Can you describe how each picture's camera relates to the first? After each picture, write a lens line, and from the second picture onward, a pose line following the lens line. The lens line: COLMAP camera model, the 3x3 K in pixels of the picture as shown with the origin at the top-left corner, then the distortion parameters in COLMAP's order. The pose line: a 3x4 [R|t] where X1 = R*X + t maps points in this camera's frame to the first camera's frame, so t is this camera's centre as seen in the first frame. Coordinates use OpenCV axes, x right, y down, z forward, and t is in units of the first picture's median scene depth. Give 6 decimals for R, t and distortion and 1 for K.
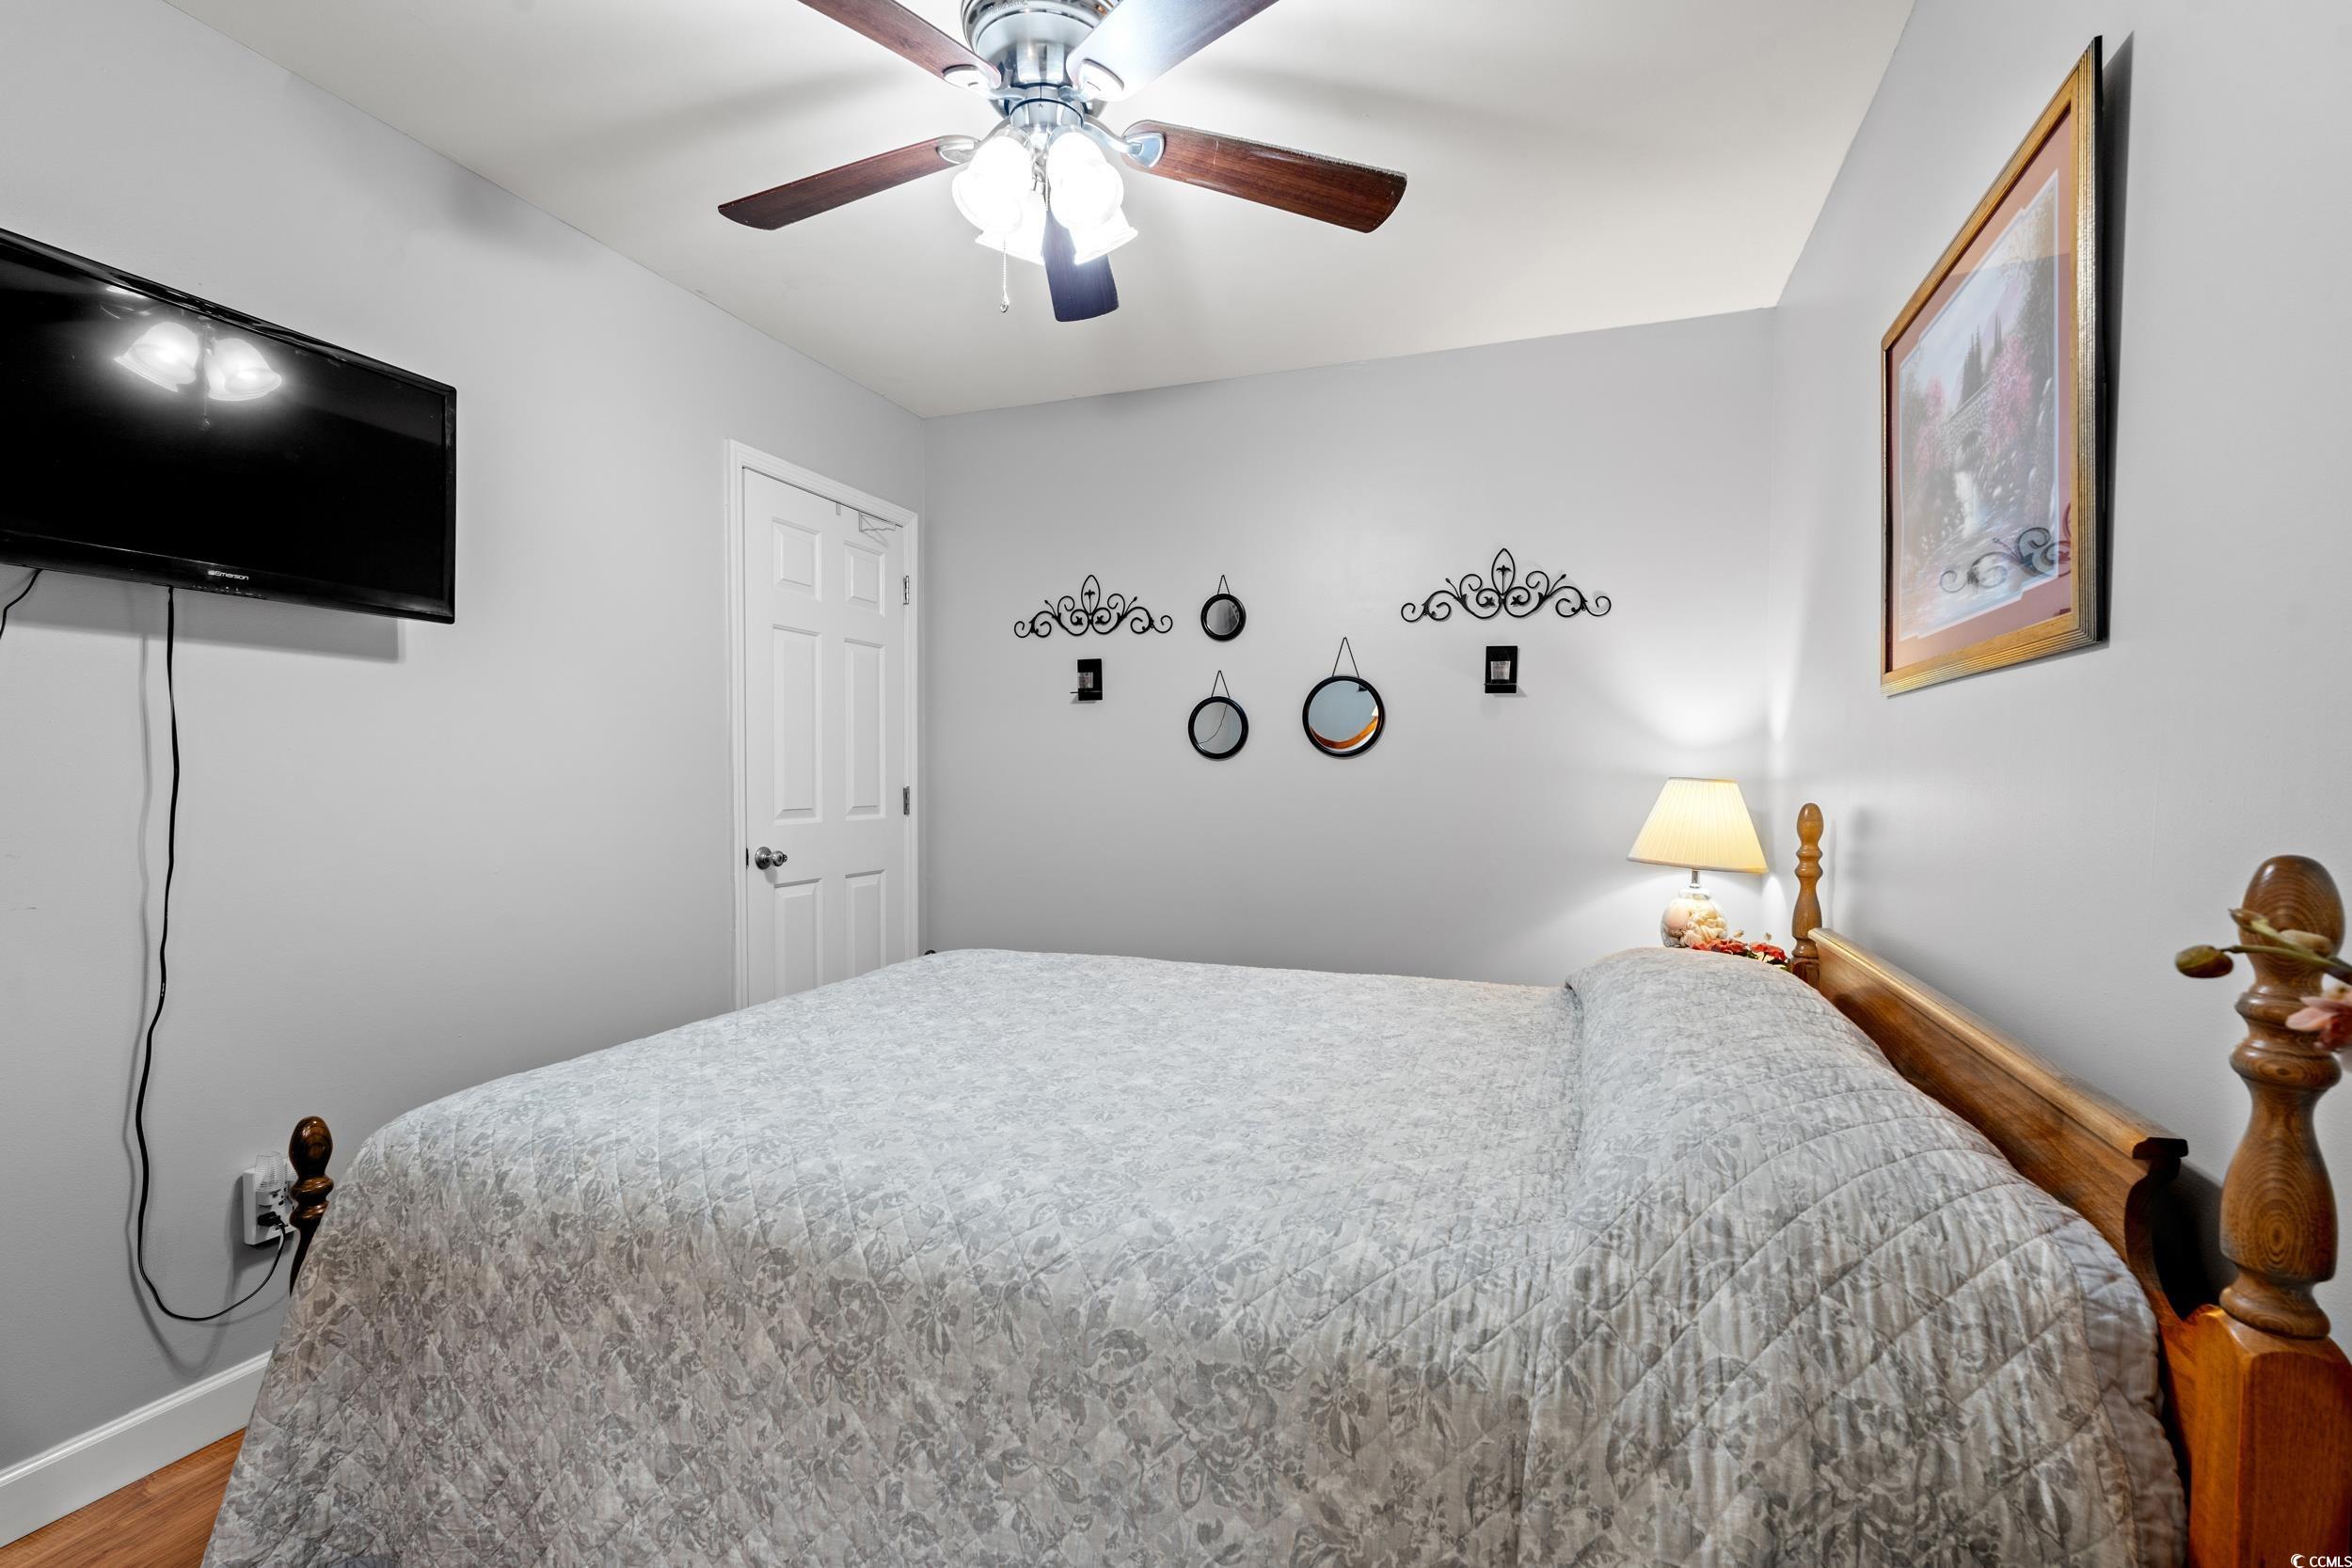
lens RADIAL K [[1037.8, 0, 1168.1], [0, 1037.8, 785.7], [0, 0, 1]] dist [-0.000428, -0.000048]
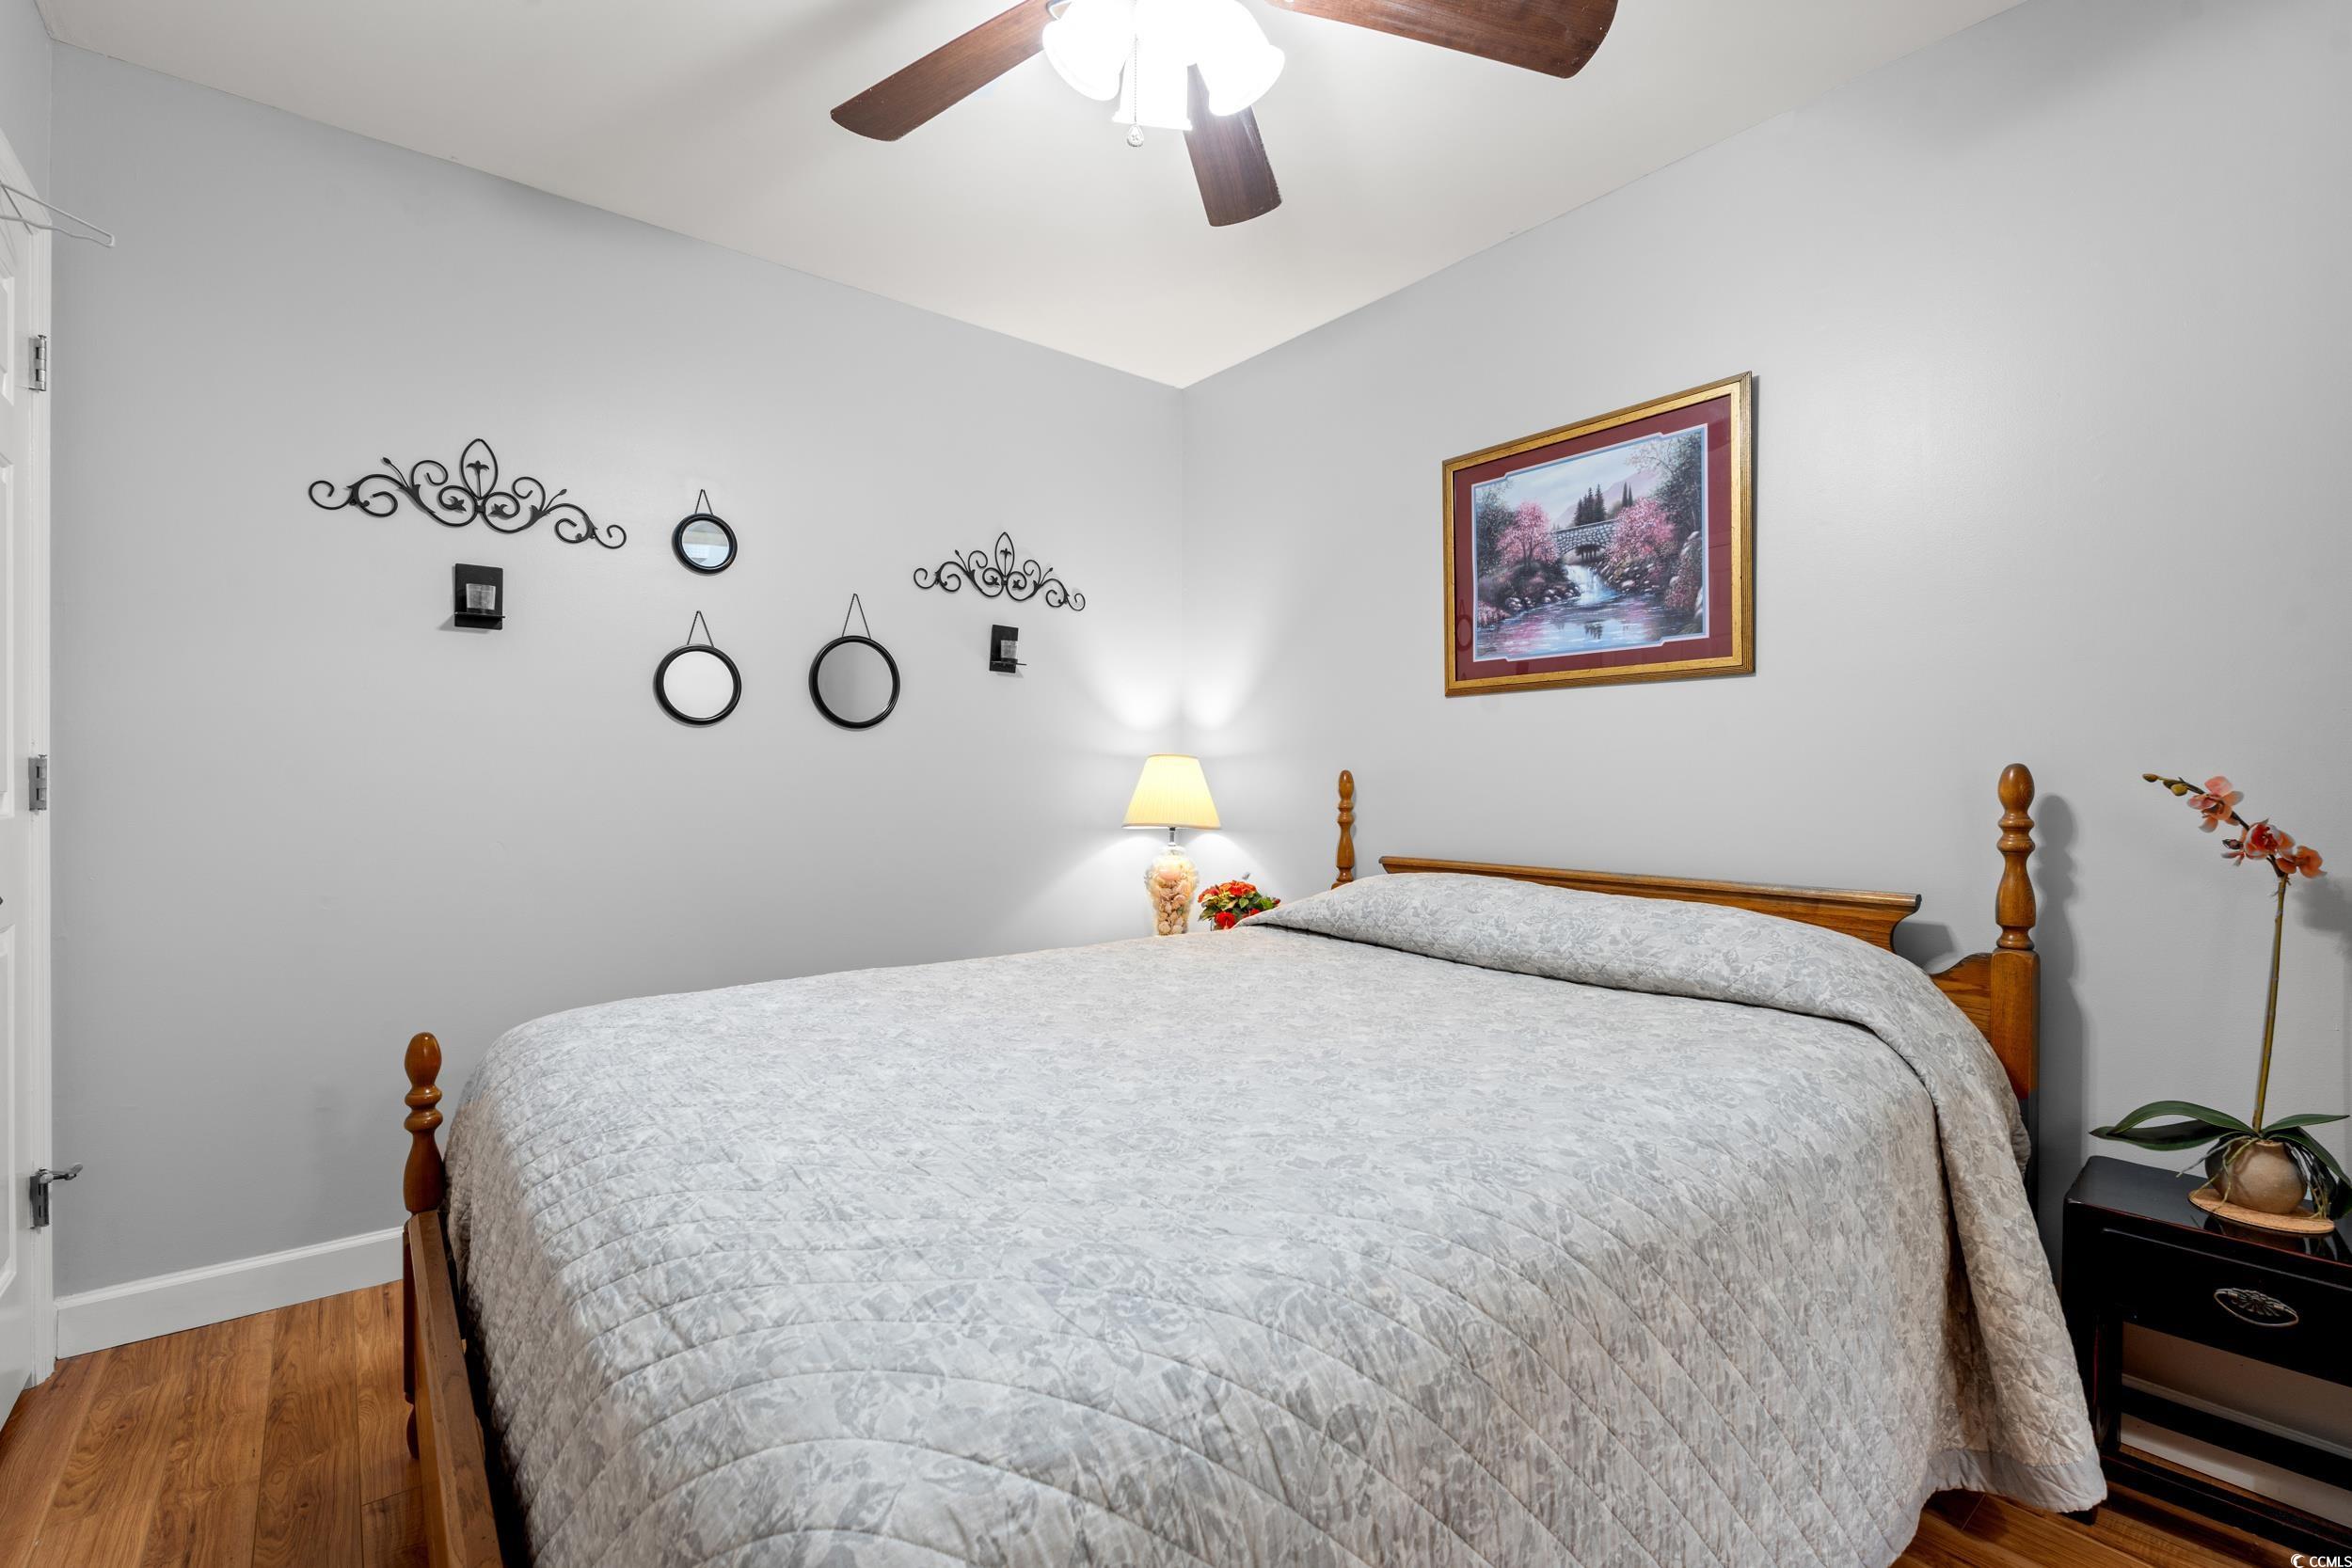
lens RADIAL K [[1037.8, 0, 1168.1], [0, 1037.8, 785.7], [0, 0, 1]] dist [-0.000428, -0.000048]
pose [[0.512024, -0.007229, 0.858941, -0.484033], [0.007727, 0.999963, 0.003810, 0.021723], [-0.858936, 0.004686, 0.512061, 0.330172]]
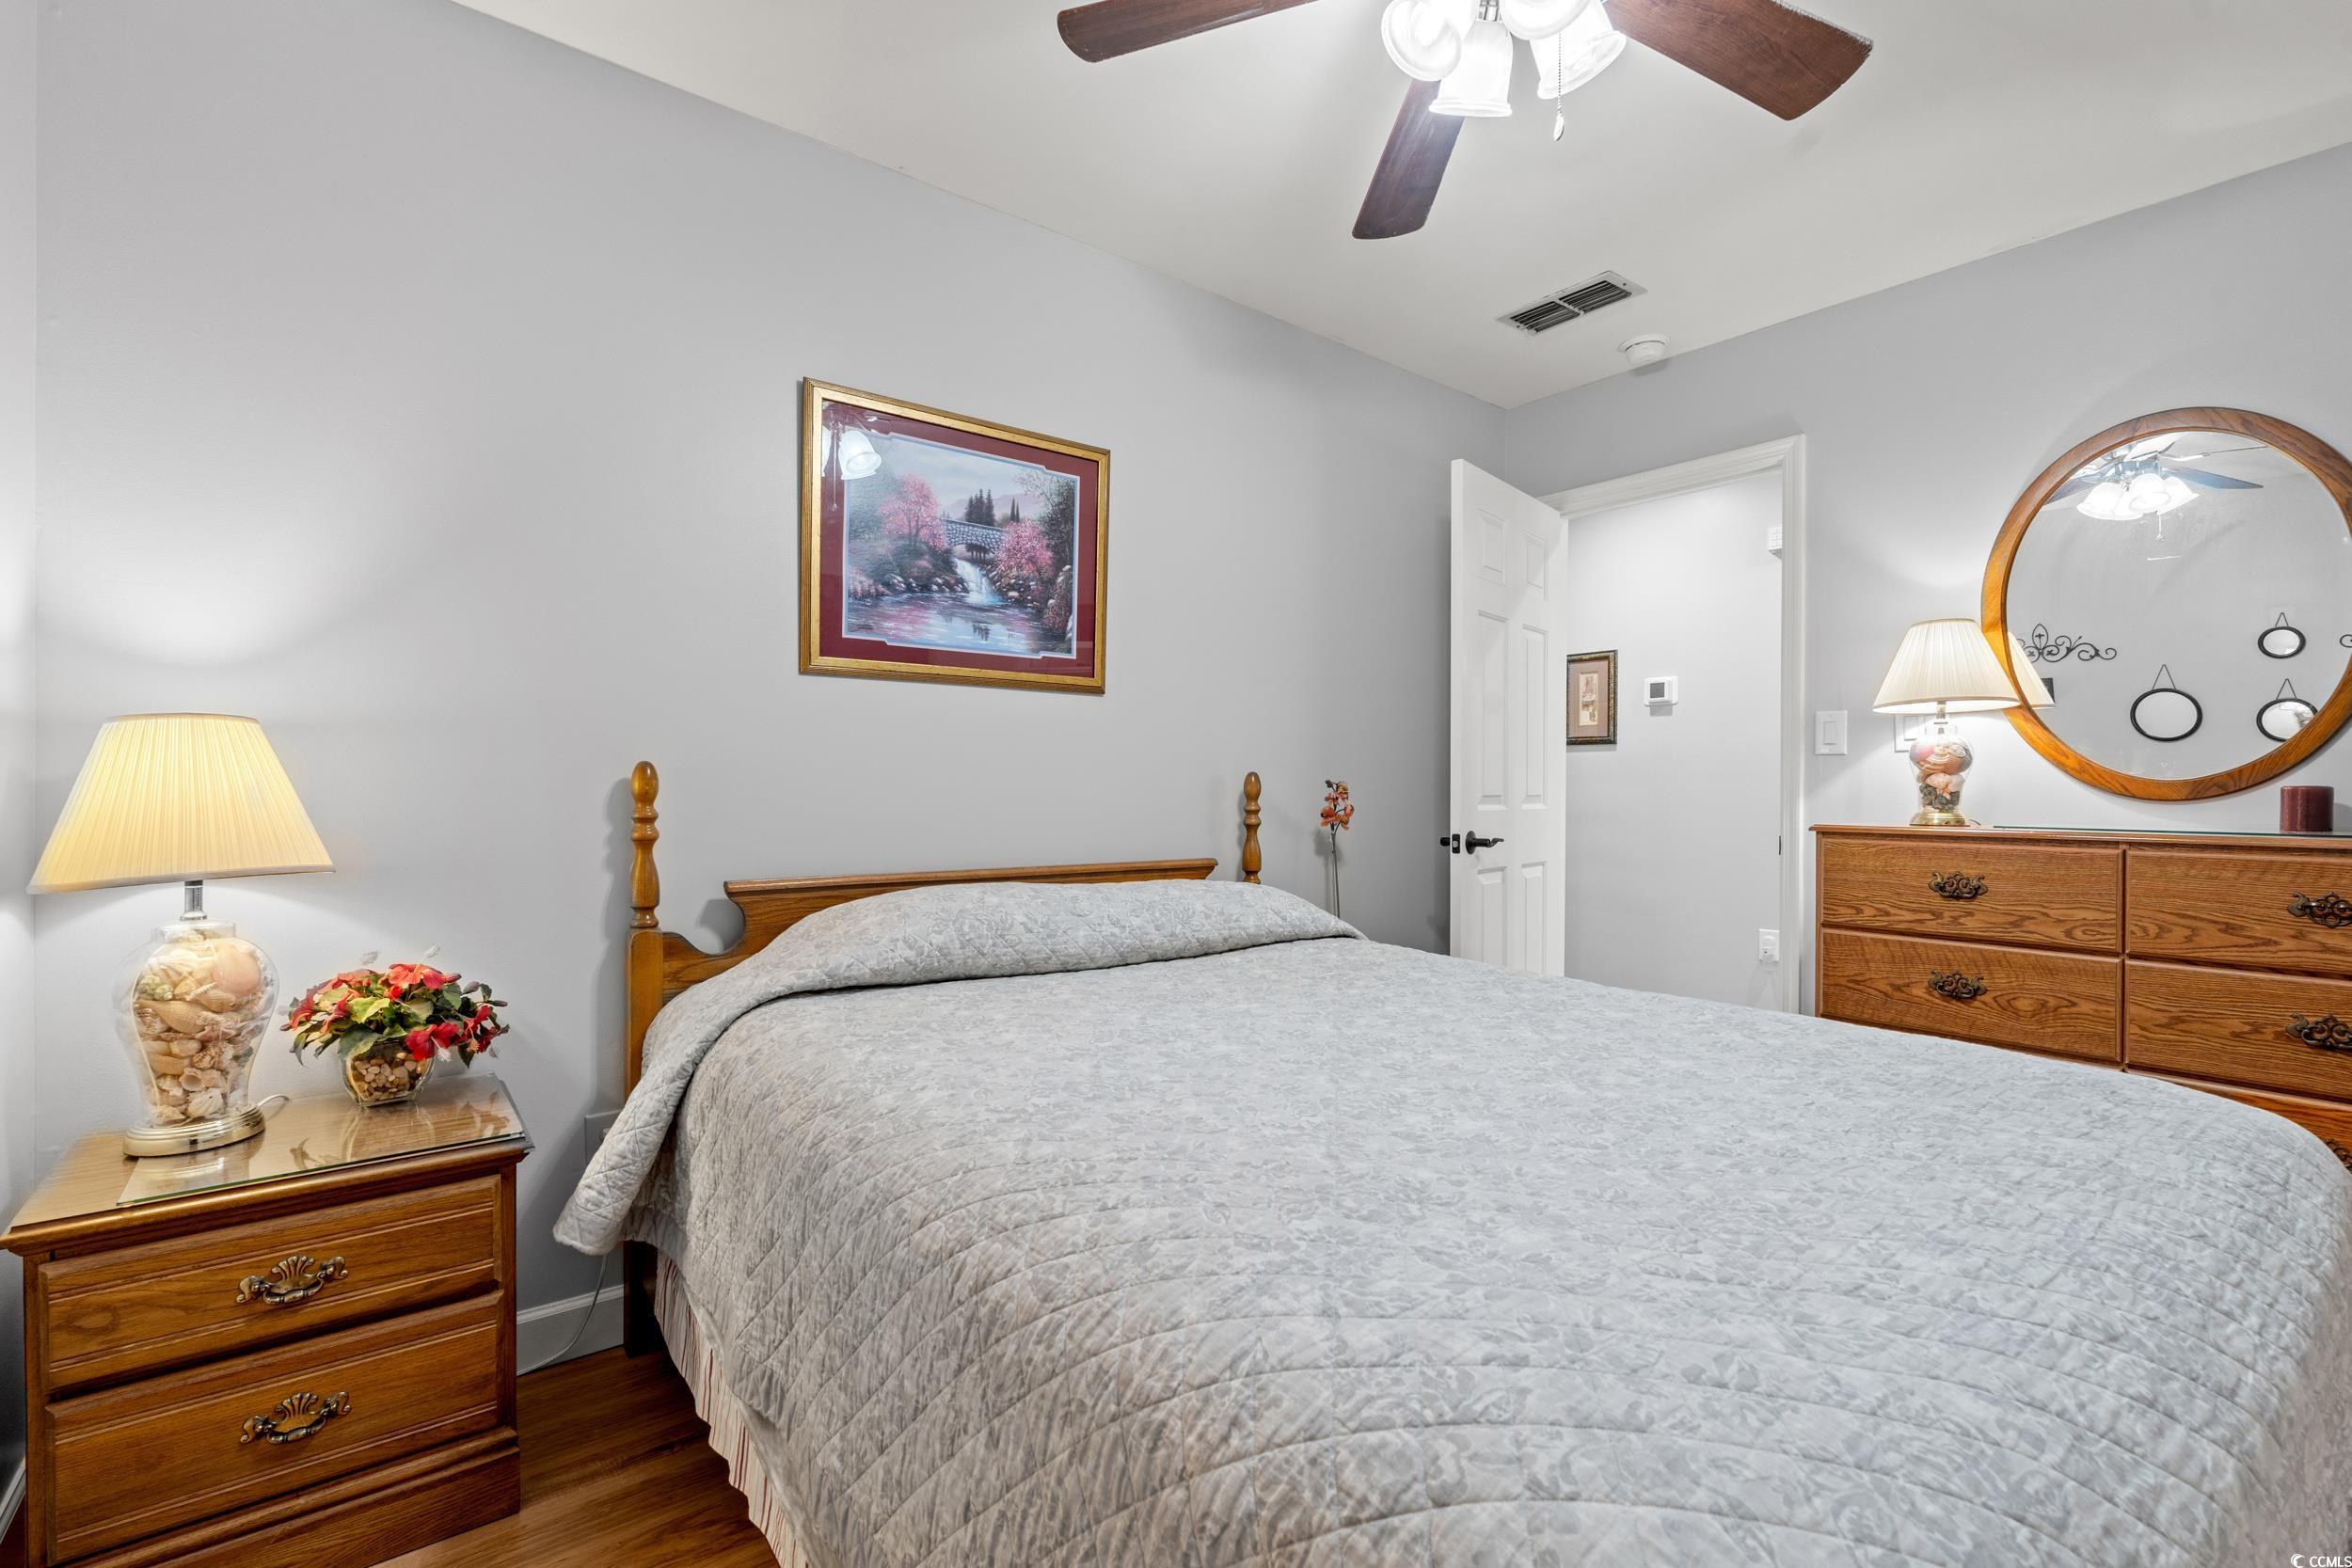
lens RADIAL K [[1037.8, 0, 1168.1], [0, 1037.8, 785.7], [0, 0, 1]] dist [-0.000428, -0.000048]
pose [[-0.841852, -0.013773, 0.539532, -0.195610], [-0.008923, 0.999893, 0.011602, 0.017520], [-0.539634, 0.004953, -0.841885, 1.044987]]
